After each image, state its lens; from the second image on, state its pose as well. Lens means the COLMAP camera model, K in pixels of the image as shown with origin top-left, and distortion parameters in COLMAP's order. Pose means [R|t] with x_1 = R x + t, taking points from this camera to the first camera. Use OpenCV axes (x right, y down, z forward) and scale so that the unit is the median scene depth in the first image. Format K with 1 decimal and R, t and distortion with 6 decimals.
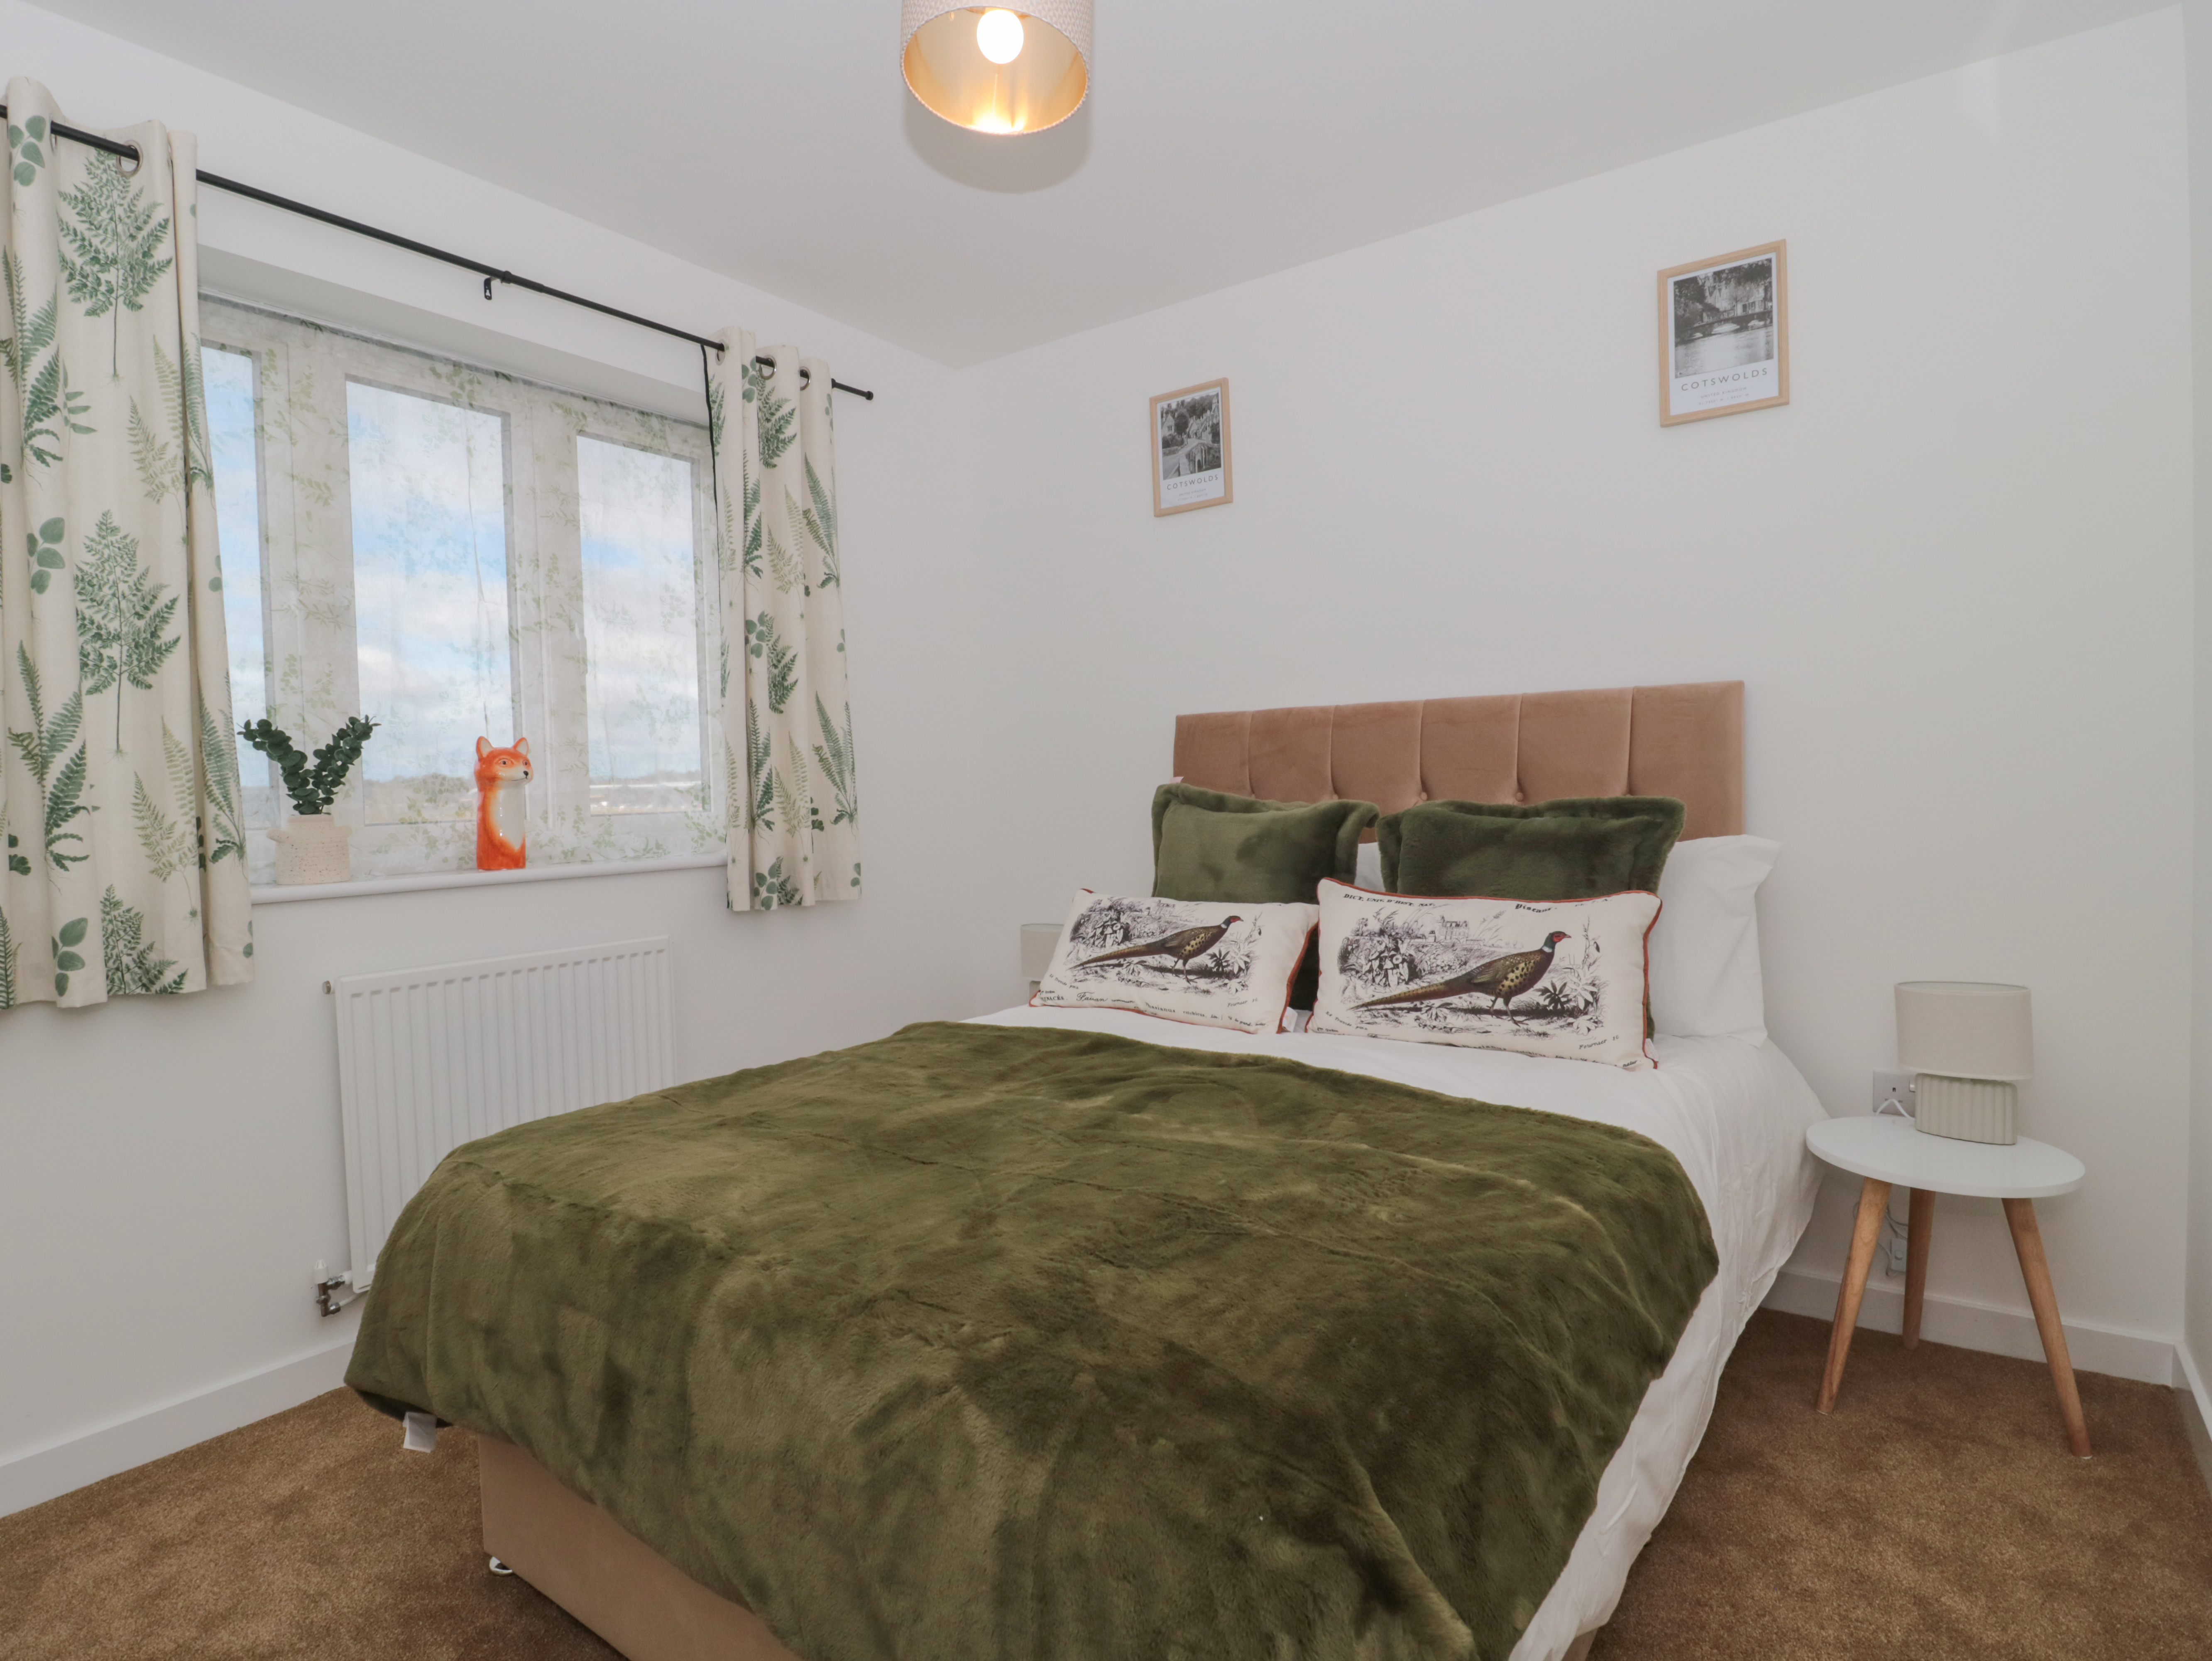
lens RADIAL K [[1155.1, 0, 1117.0], [0, 1155.1, 829.2], [0, 0, 1]] dist [0.002264, -0.014285]
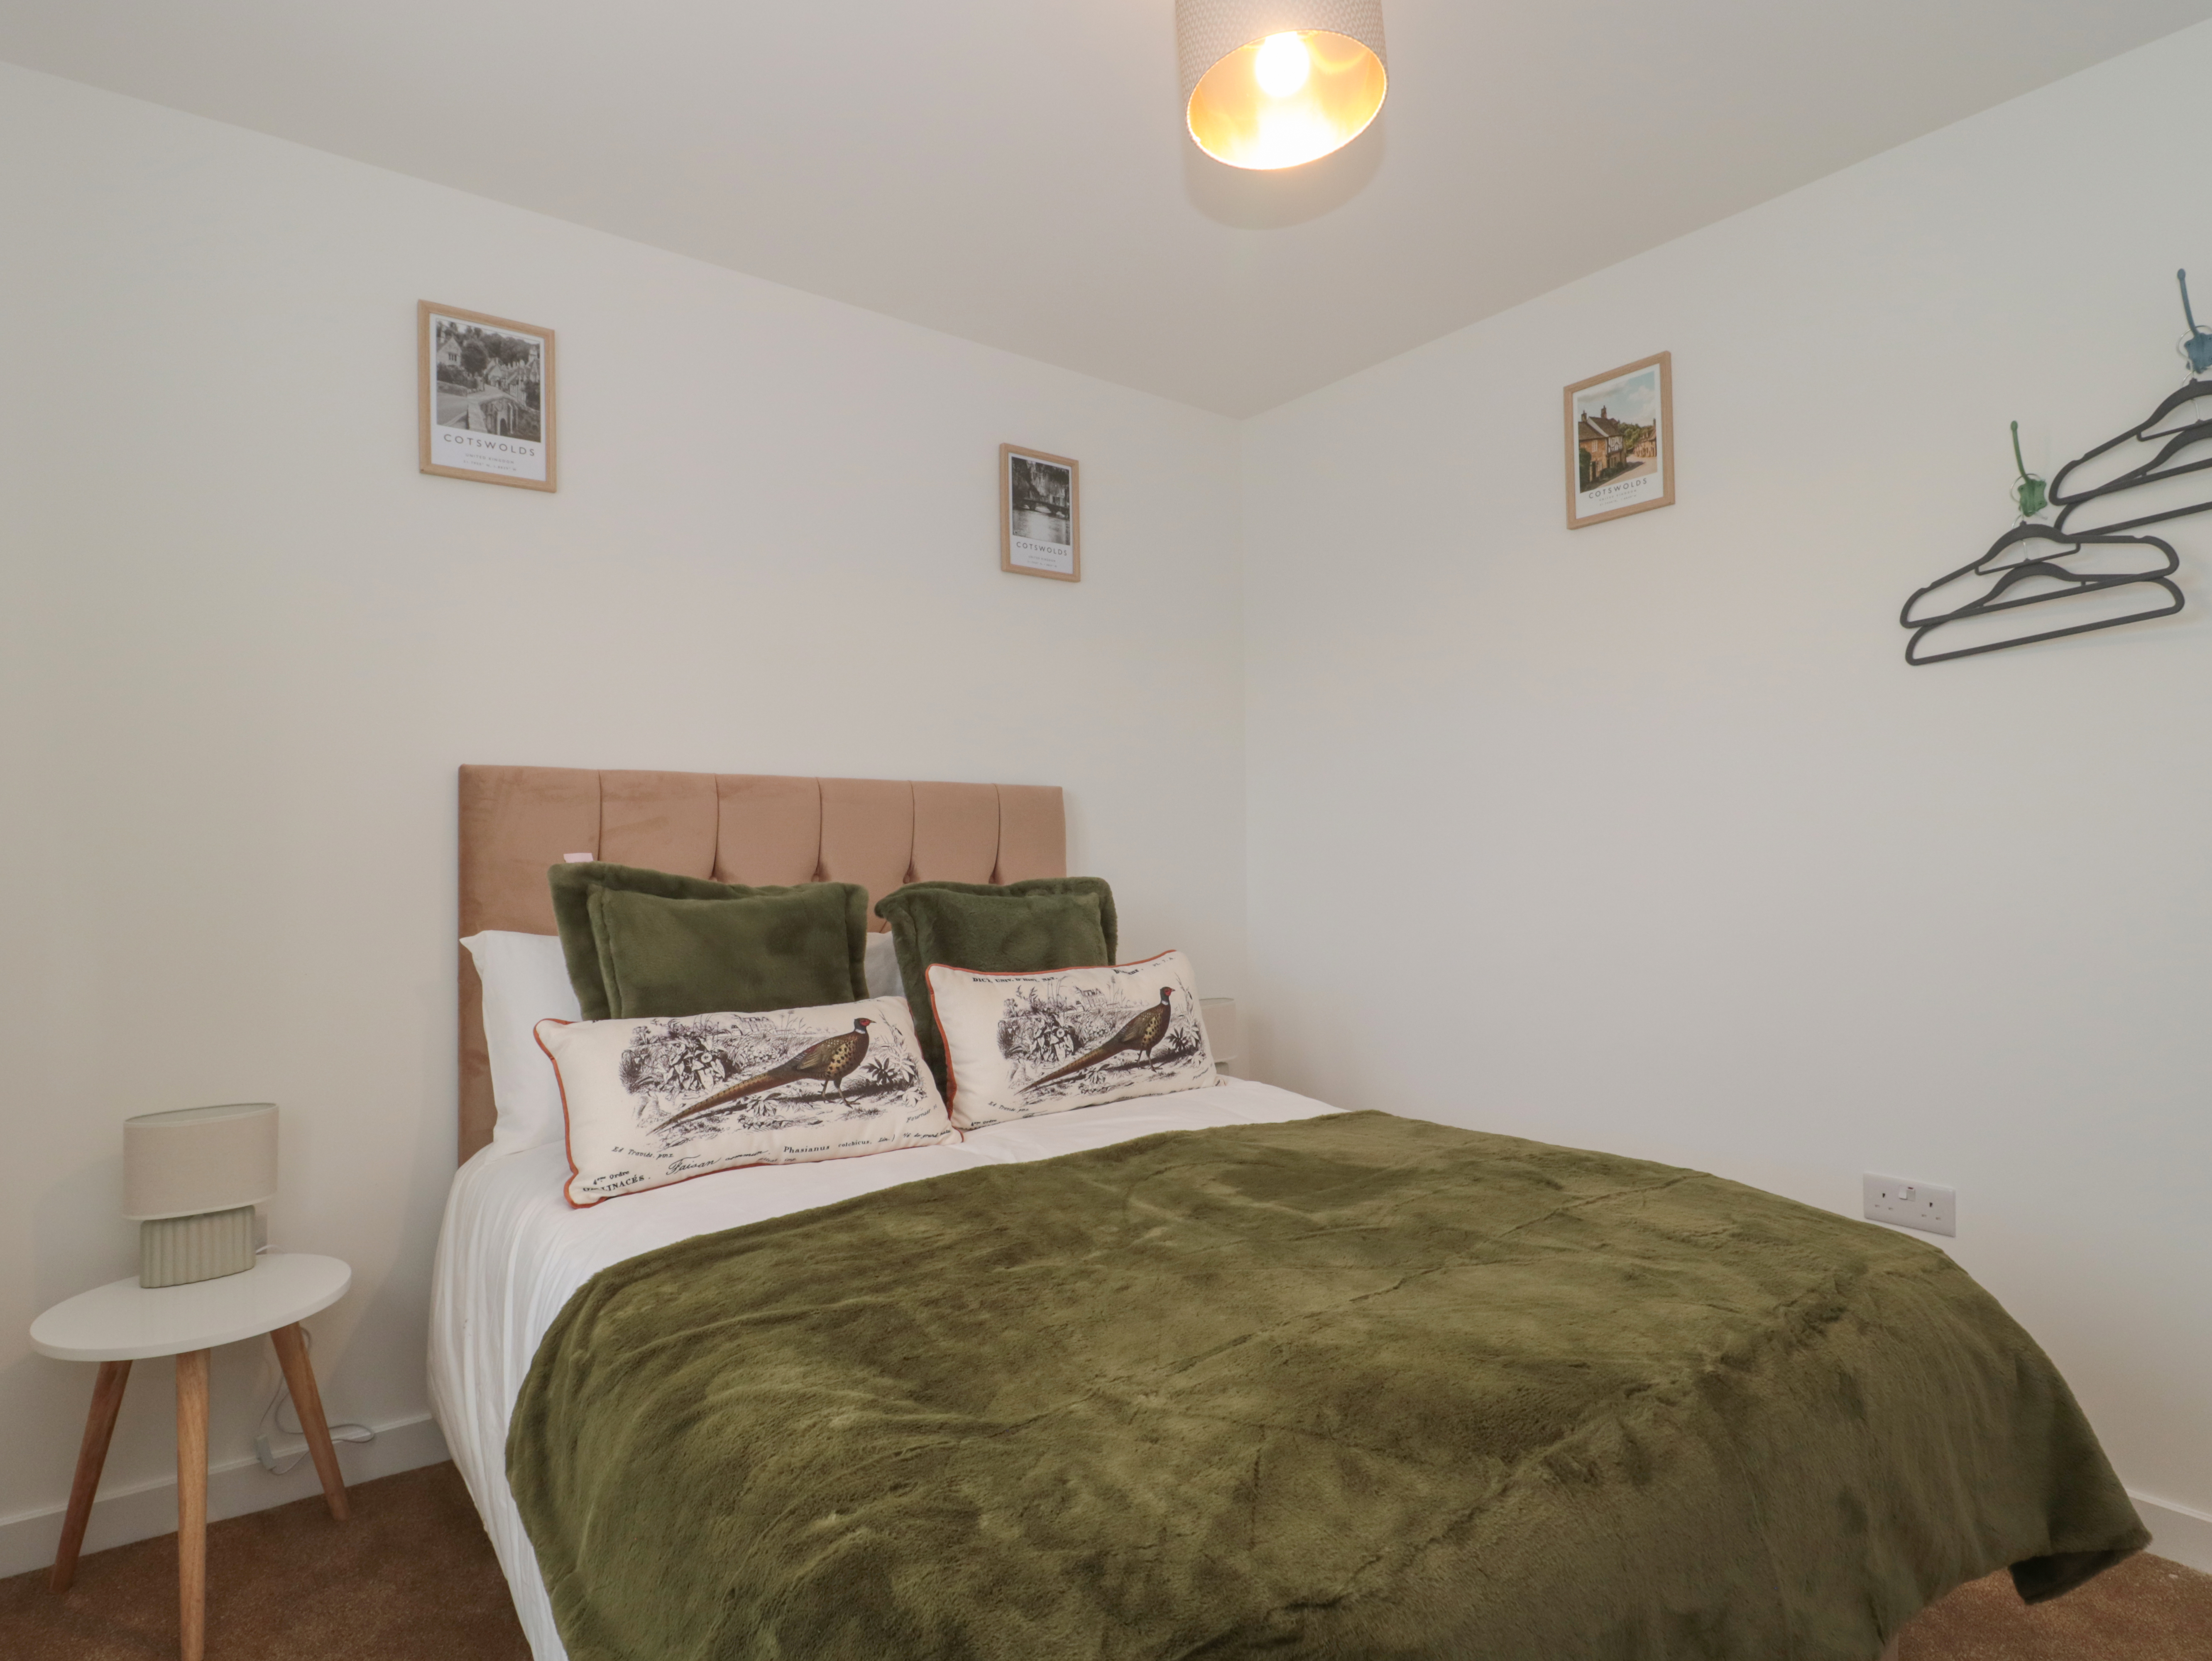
lens RADIAL K [[1155.1, 0, 1117.0], [0, 1155.1, 829.2], [0, 0, 1]] dist [0.002264, -0.014285]
pose [[0.301403, 0.040029, 0.952656, -0.637898], [0.036799, 0.997886, -0.053572, -0.010562], [-0.952786, 0.051204, 0.299293, 0.548701]]
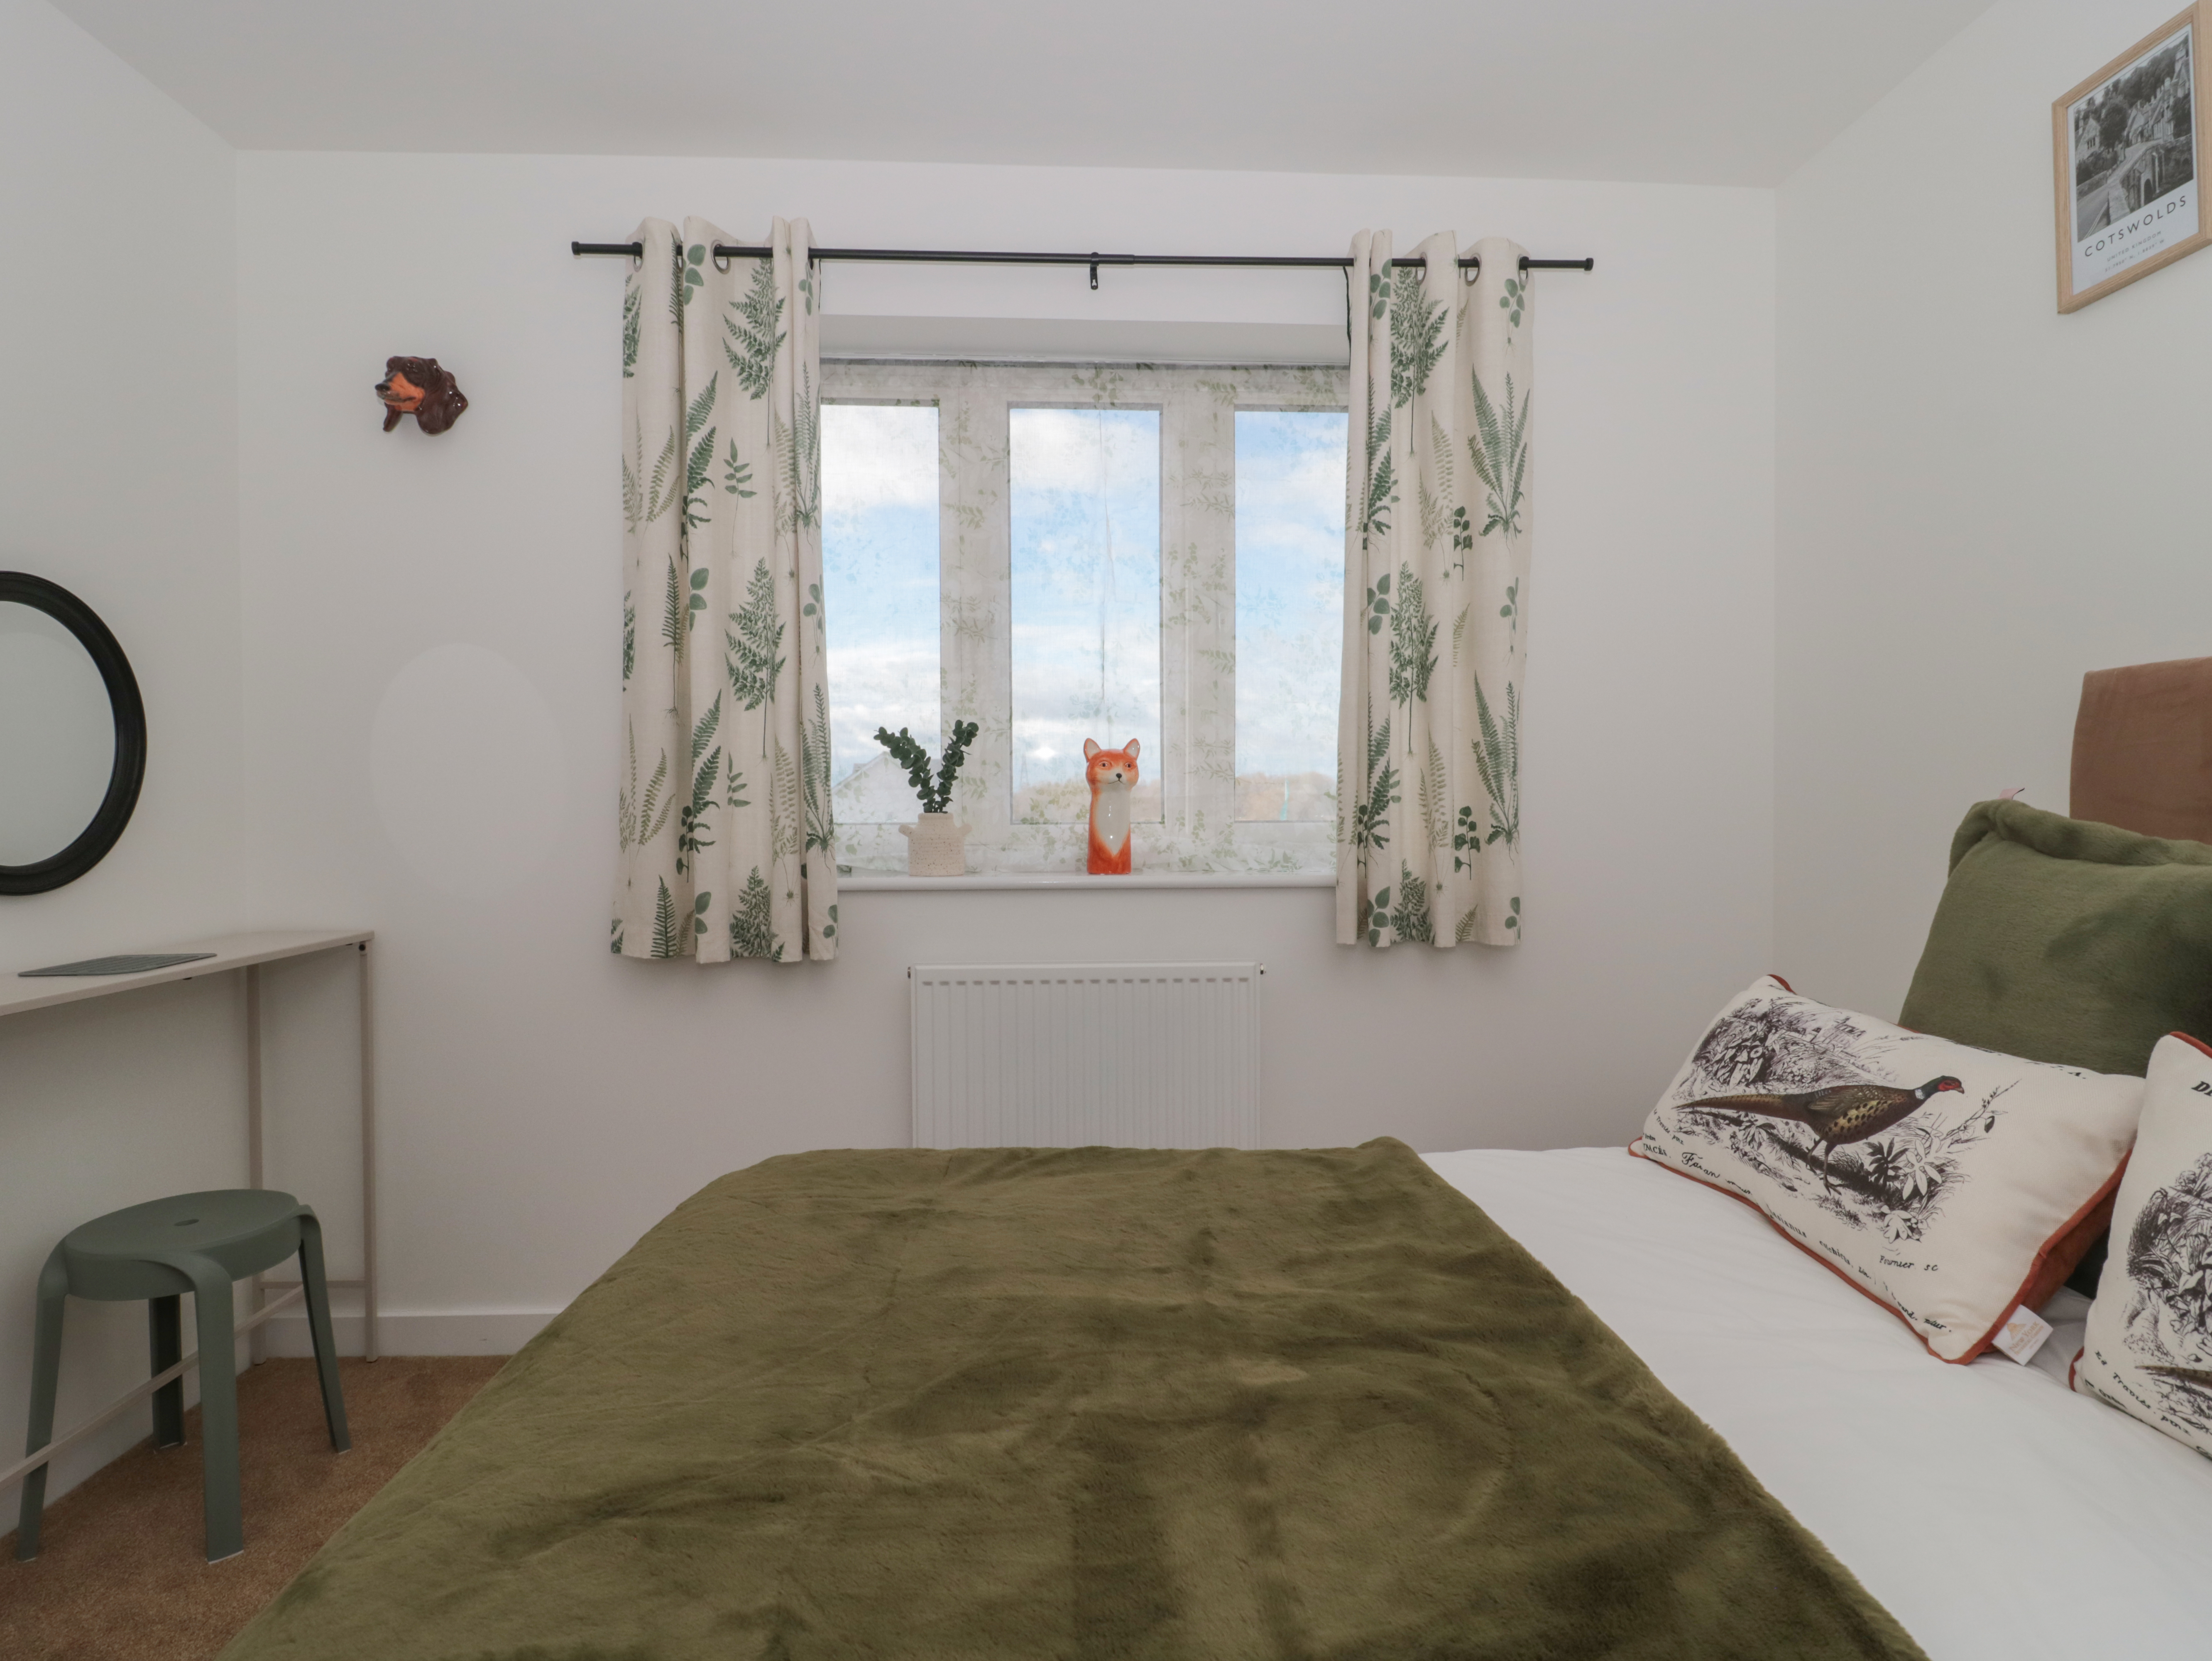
lens RADIAL K [[1167.4, 0, 1121.4], [0, 1167.4, 822.8], [0, 0, 1]] dist [0.002880, -0.013708]
pose [[0.621979, 0.035861, -0.782212, 0.257110], [-0.040732, 0.999080, 0.013415, -0.023293], [0.781974, 0.023517, 0.622868, 0.413113]]
